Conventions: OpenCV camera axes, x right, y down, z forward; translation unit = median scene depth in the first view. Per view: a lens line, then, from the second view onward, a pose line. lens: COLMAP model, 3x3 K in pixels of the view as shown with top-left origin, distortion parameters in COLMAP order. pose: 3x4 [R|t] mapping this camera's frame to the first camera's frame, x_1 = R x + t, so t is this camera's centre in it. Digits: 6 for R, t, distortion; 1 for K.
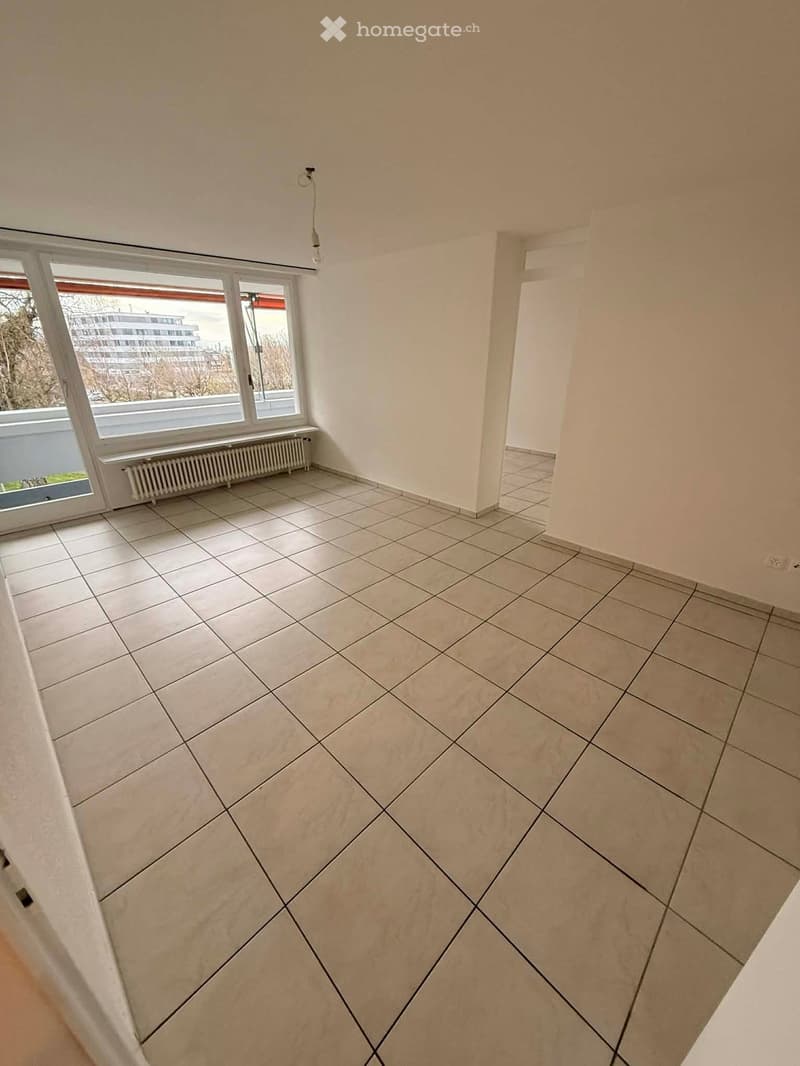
lens RADIAL K [[424.4, 0, 400.0], [0, 424.4, 528.4], [0, 0, 1]] dist [0.002069, -0.000086]
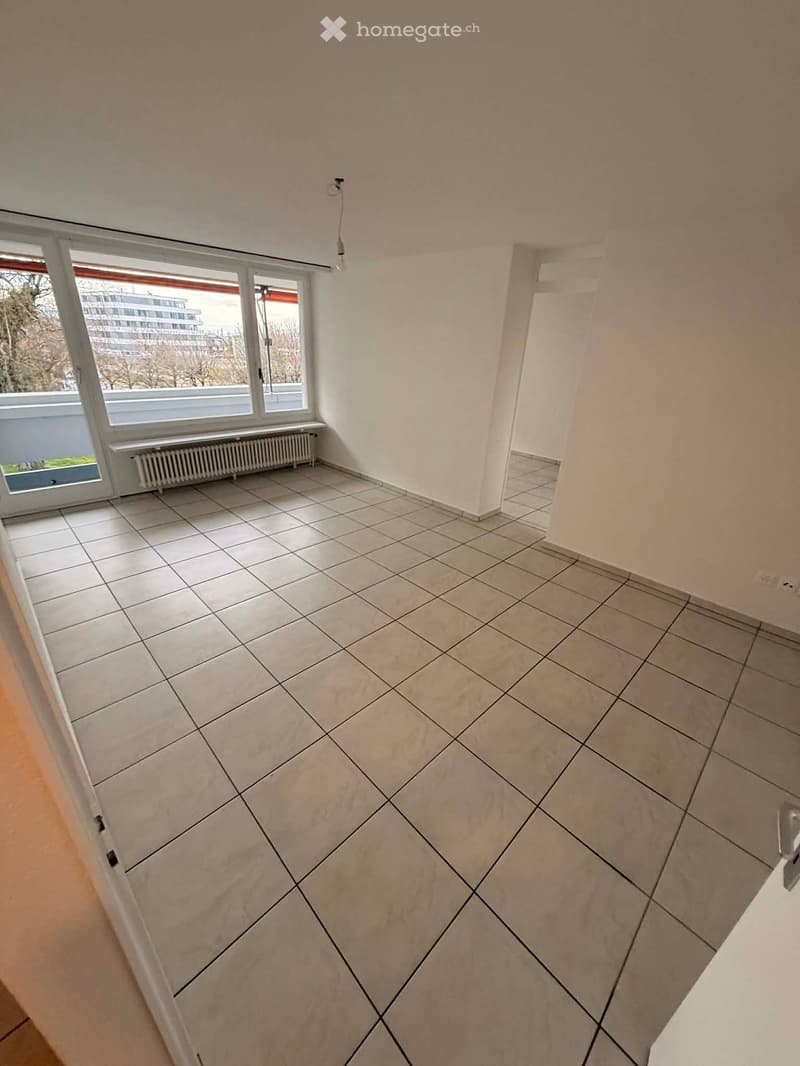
lens RADIAL K [[424.4, 0, 401.0], [0, 424.4, 528.2], [0, 0, 1]] dist [0.002069, -0.000086]
pose [[0.998885, 0.045614, 0.012165, -0.023921], [-0.045728, 0.998911, 0.009297, -0.012402], [-0.011727, -0.009843, 0.999883, -0.025106]]
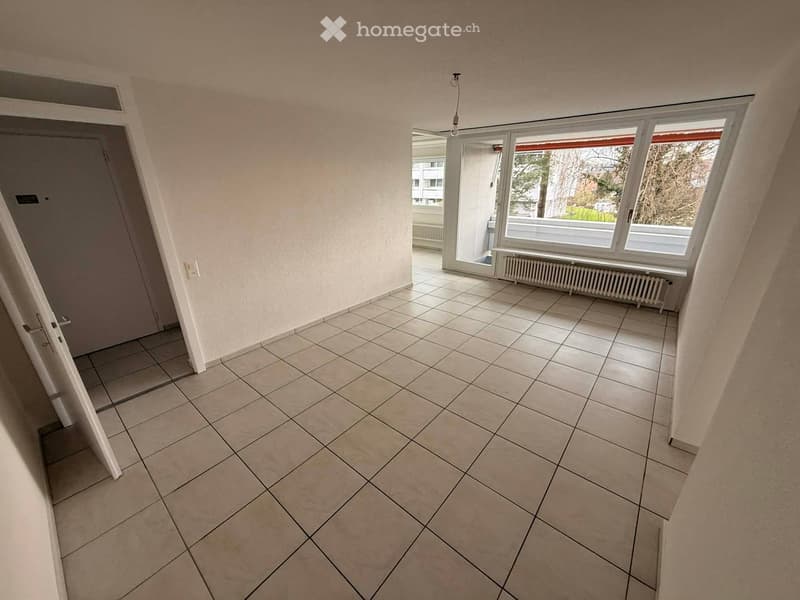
lens RADIAL K [[318.5, 0, 397.2], [0, 318.5, 297.1], [0, 0, 1]] dist [0.002069, -0.000086]
pose [[0.090848, 0.349399, -0.932560, 0.676822], [-0.383548, 0.876469, 0.291019, -0.267762], [0.919042, 0.331243, 0.213637, 0.537448]]
